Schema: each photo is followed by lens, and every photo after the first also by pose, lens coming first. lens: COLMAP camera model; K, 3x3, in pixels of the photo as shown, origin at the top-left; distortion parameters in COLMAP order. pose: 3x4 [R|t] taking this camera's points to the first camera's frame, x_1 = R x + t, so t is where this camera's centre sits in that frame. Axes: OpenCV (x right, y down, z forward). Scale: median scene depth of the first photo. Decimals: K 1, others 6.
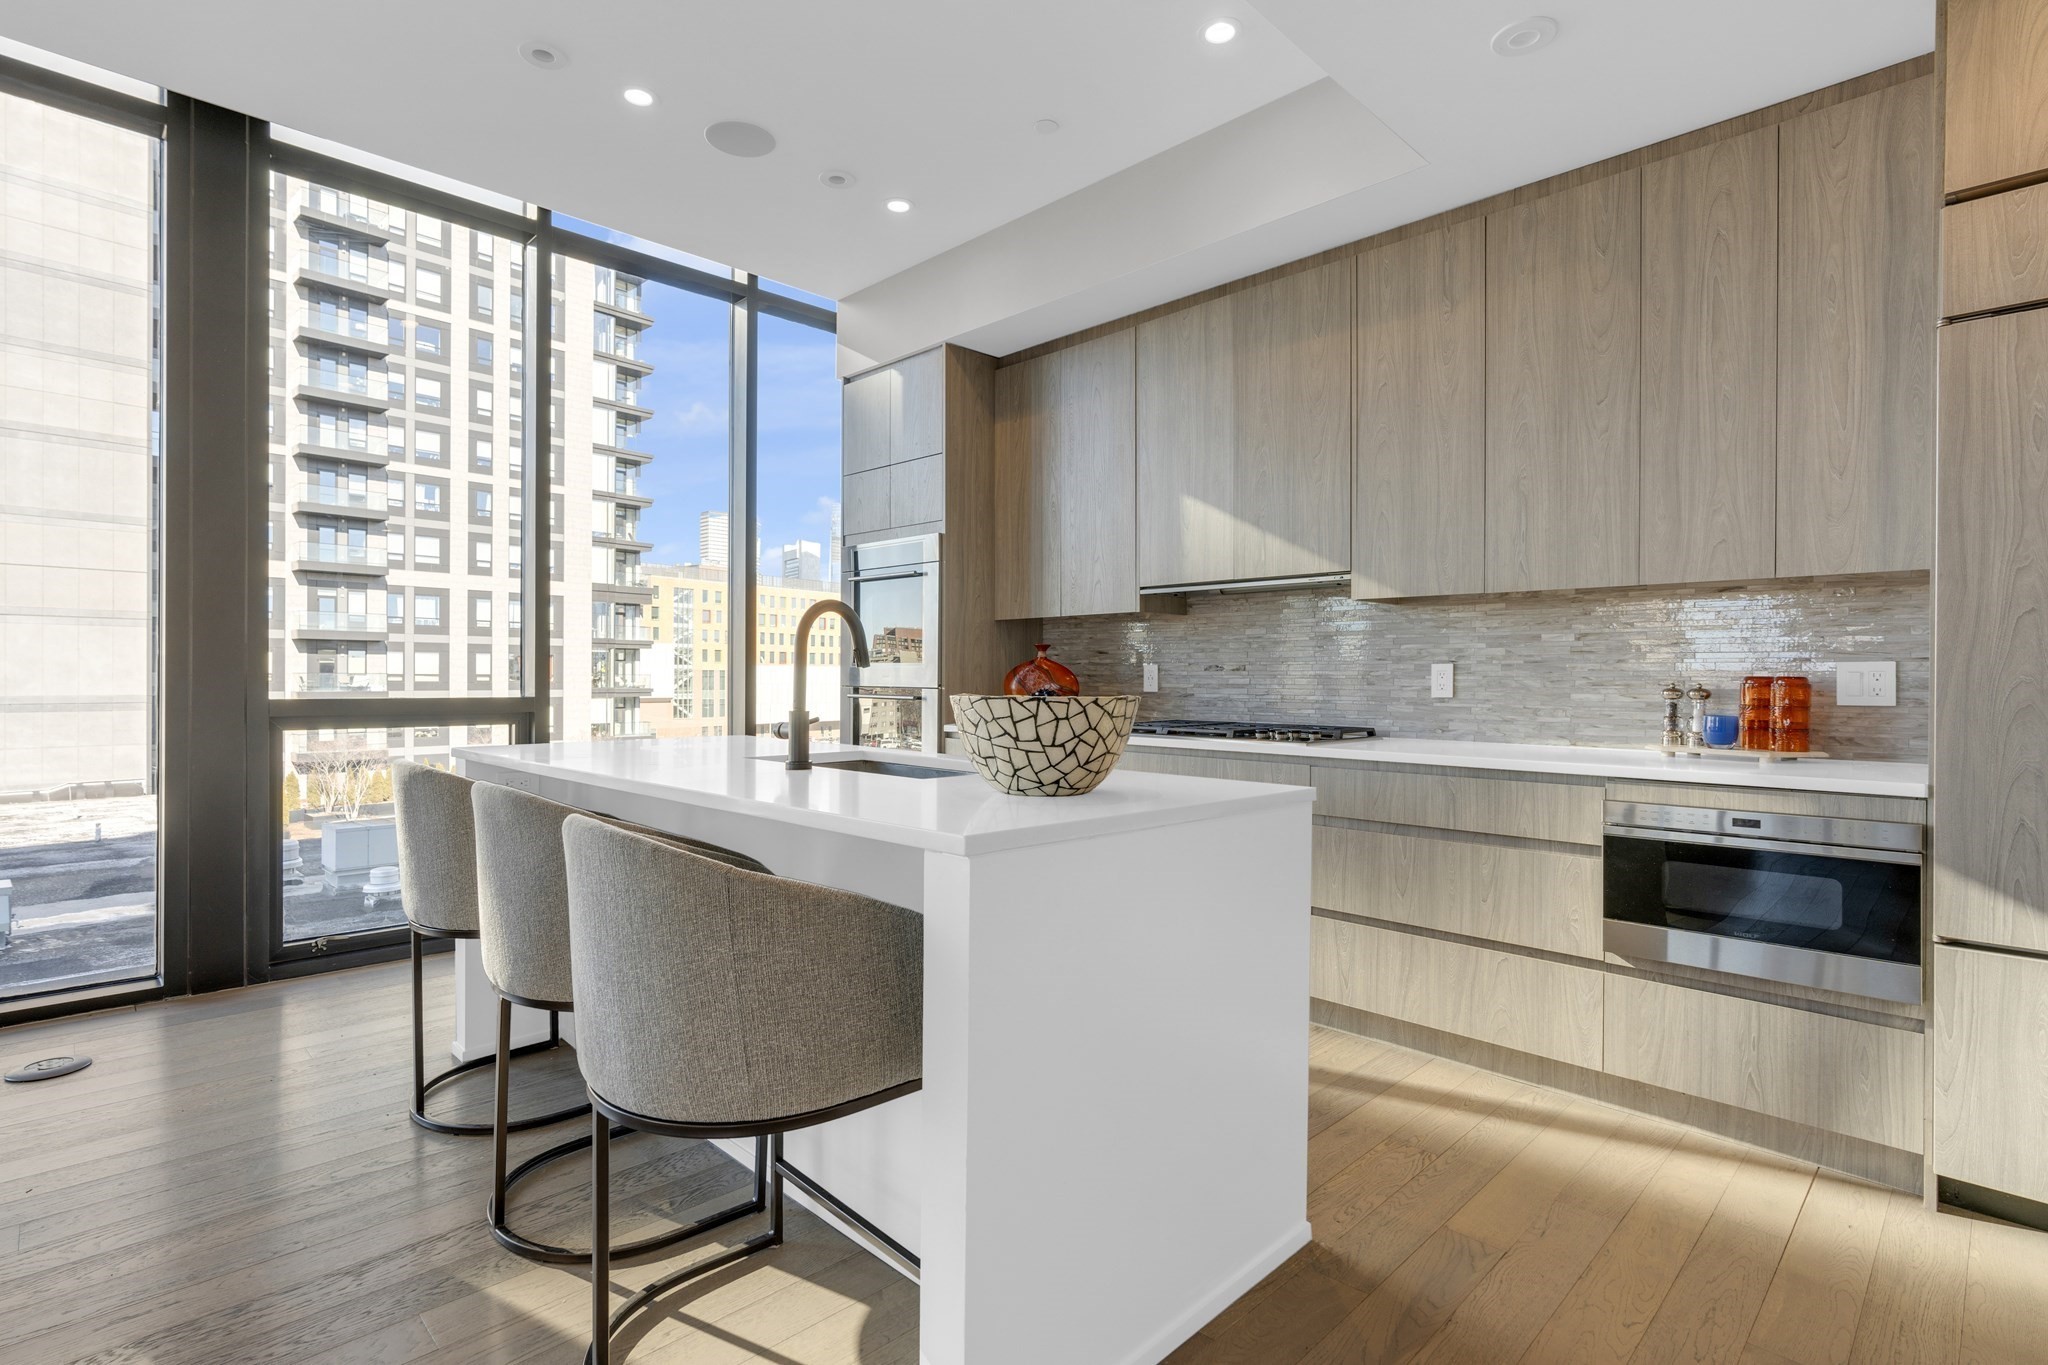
lens RADIAL K [[983.4, 0, 1017.4], [0, 983.4, 679.8], [0, 0, 1]] dist [-0.006655, 0.000611]
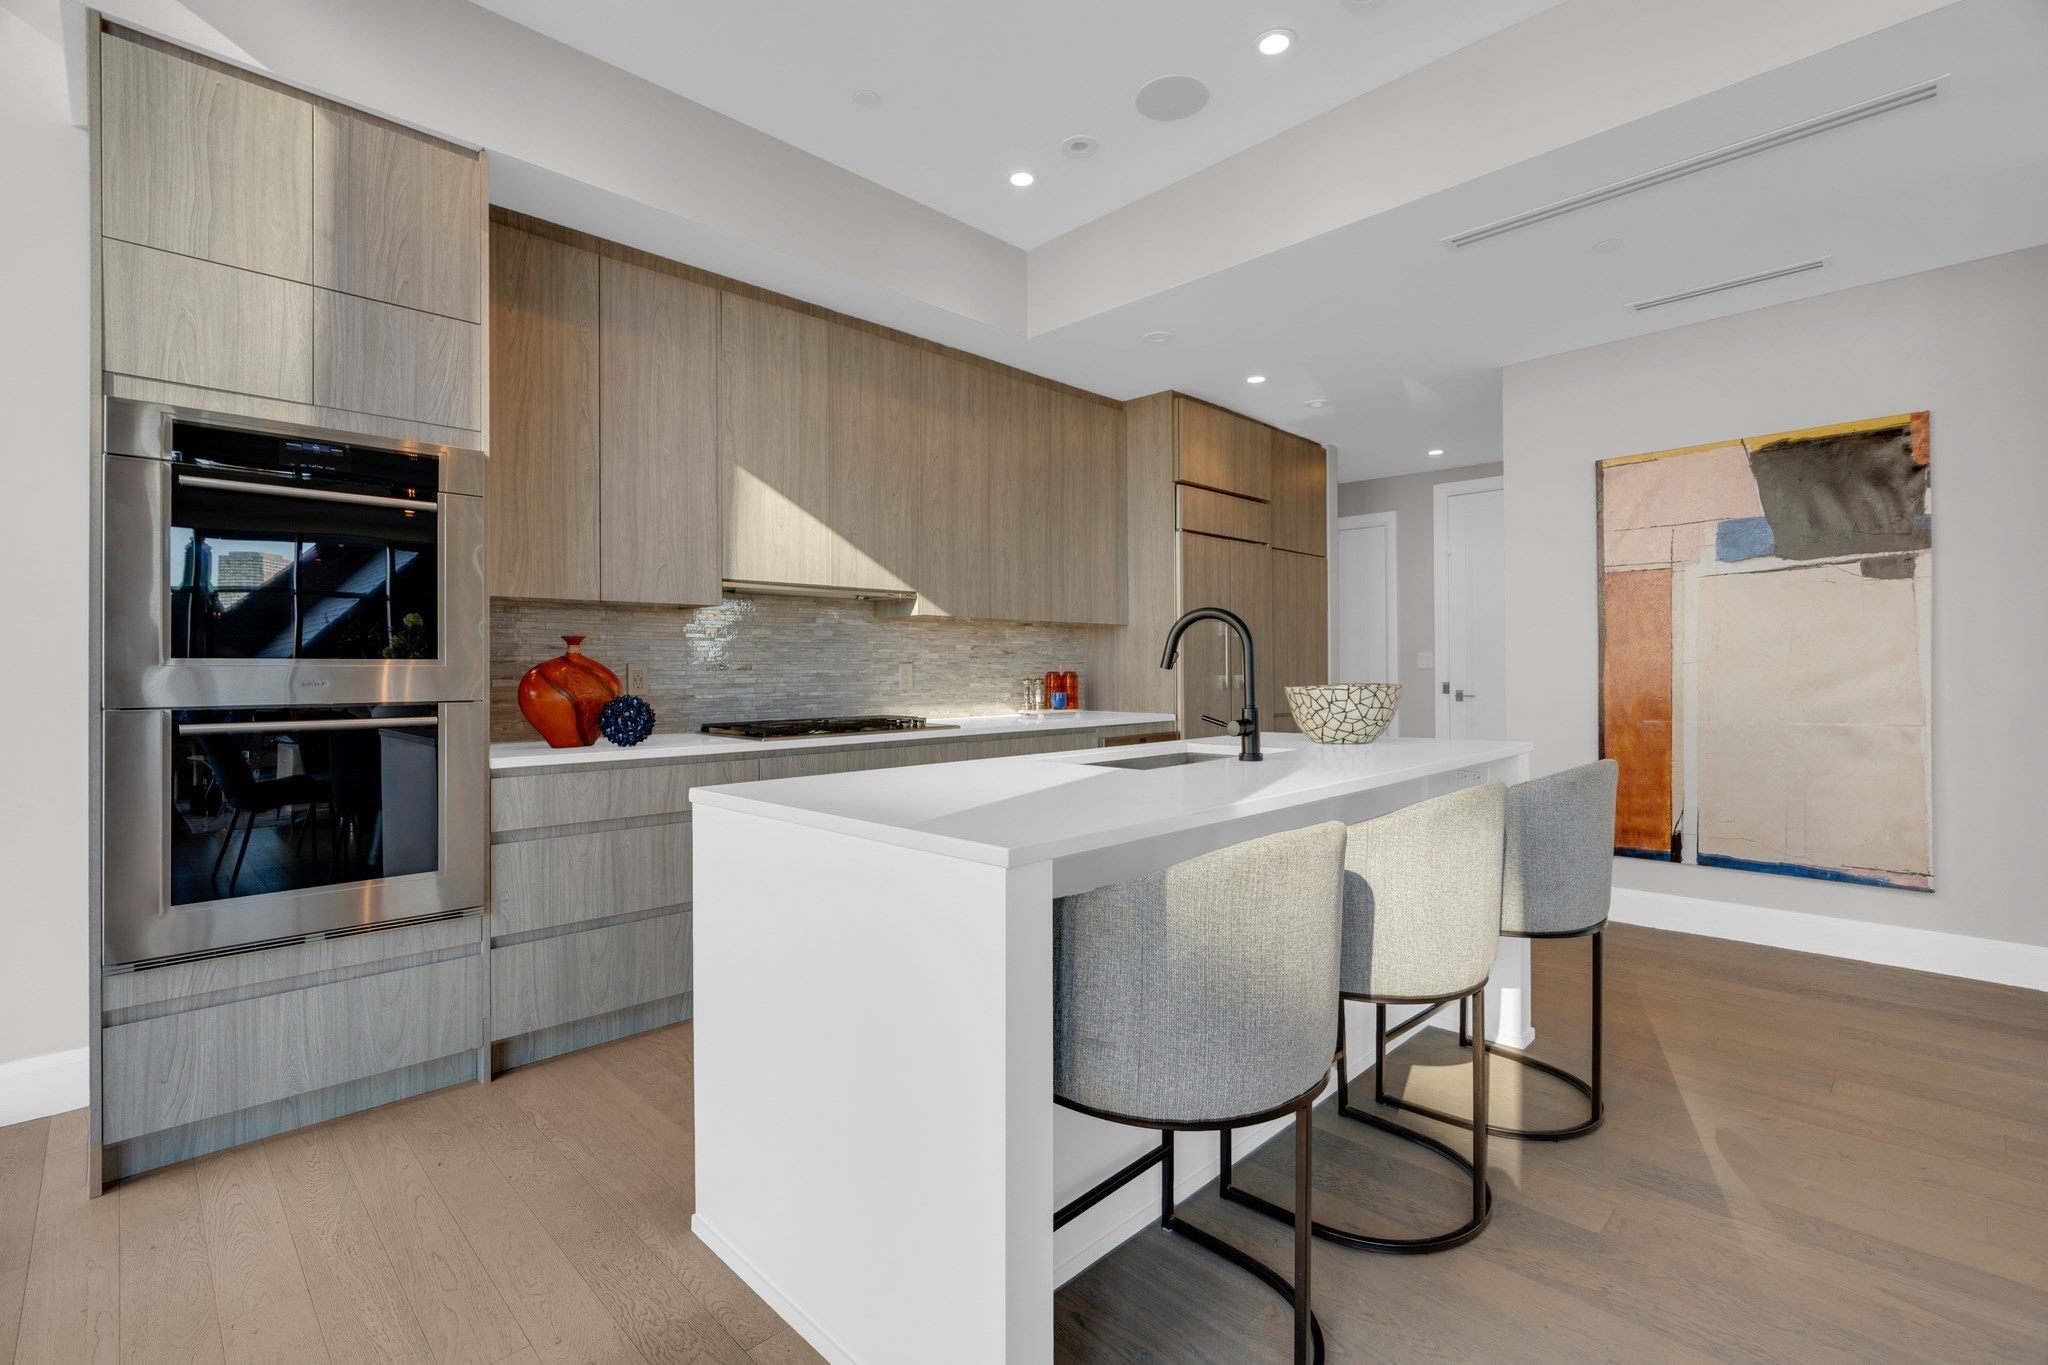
lens RADIAL K [[942.7, 0, 1026.1], [0, 942.7, 661.9], [0, 0, 1]] dist [-0.001370, -0.000167]
pose [[-0.010623, 0.001914, 0.999942, -0.873870], [0.008487, 0.999962, -0.001824, -0.015844], [-0.999908, 0.008468, -0.010638, 0.851031]]
